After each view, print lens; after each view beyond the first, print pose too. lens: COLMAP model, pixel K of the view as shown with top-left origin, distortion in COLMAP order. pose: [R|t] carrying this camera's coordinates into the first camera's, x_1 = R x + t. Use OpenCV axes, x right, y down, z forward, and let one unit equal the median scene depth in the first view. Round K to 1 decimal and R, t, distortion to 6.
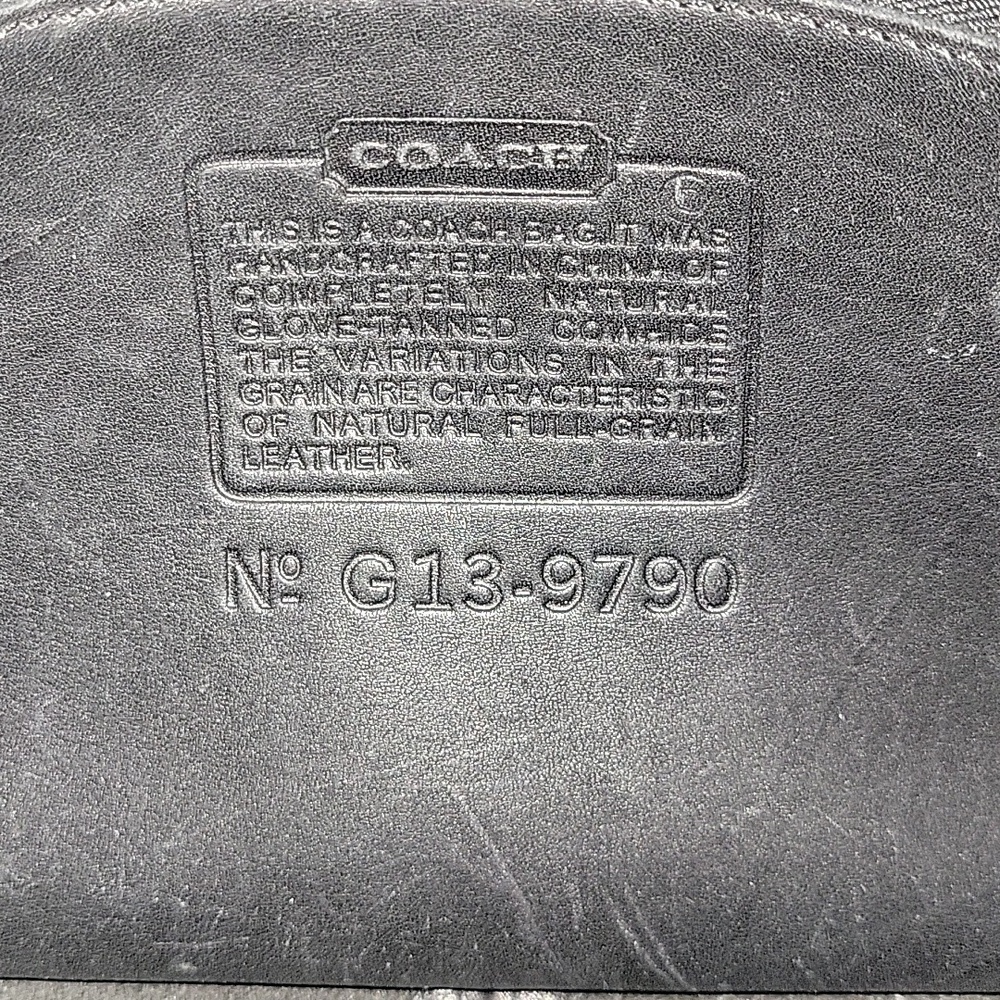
lens RADIAL K [[1644.6, 0, 502.4], [0, 1644.6, 500.4], [0, 0, 1]] dist [0.033960, 0.000000]
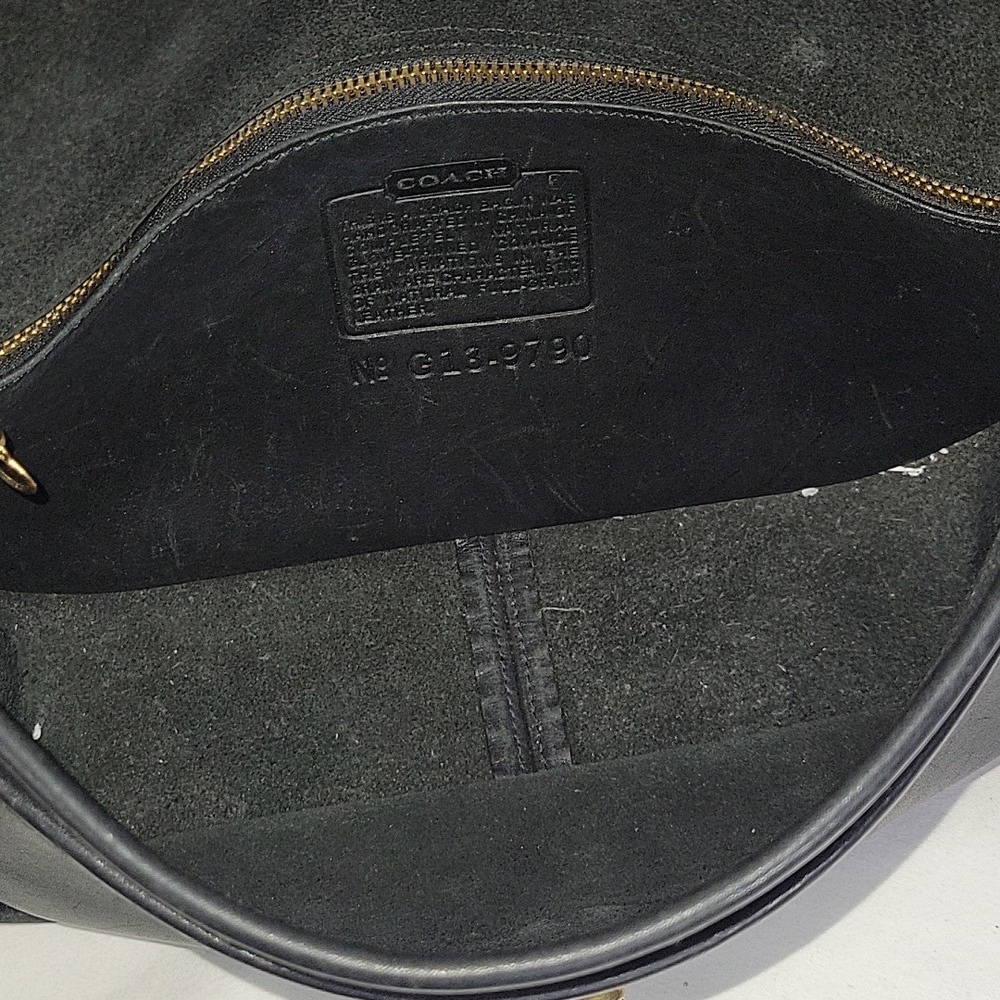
lens RADIAL K [[1644.6, 0, 499.6], [0, 1644.6, 499.6], [0, 0, 1]] dist [0.033960, 0.000000]
pose [[0.979160, -0.164872, 0.118591, -0.272834], [0.121933, 0.944211, 0.305939, -0.445710], [-0.162416, -0.285103, 0.944636, -1.104846]]
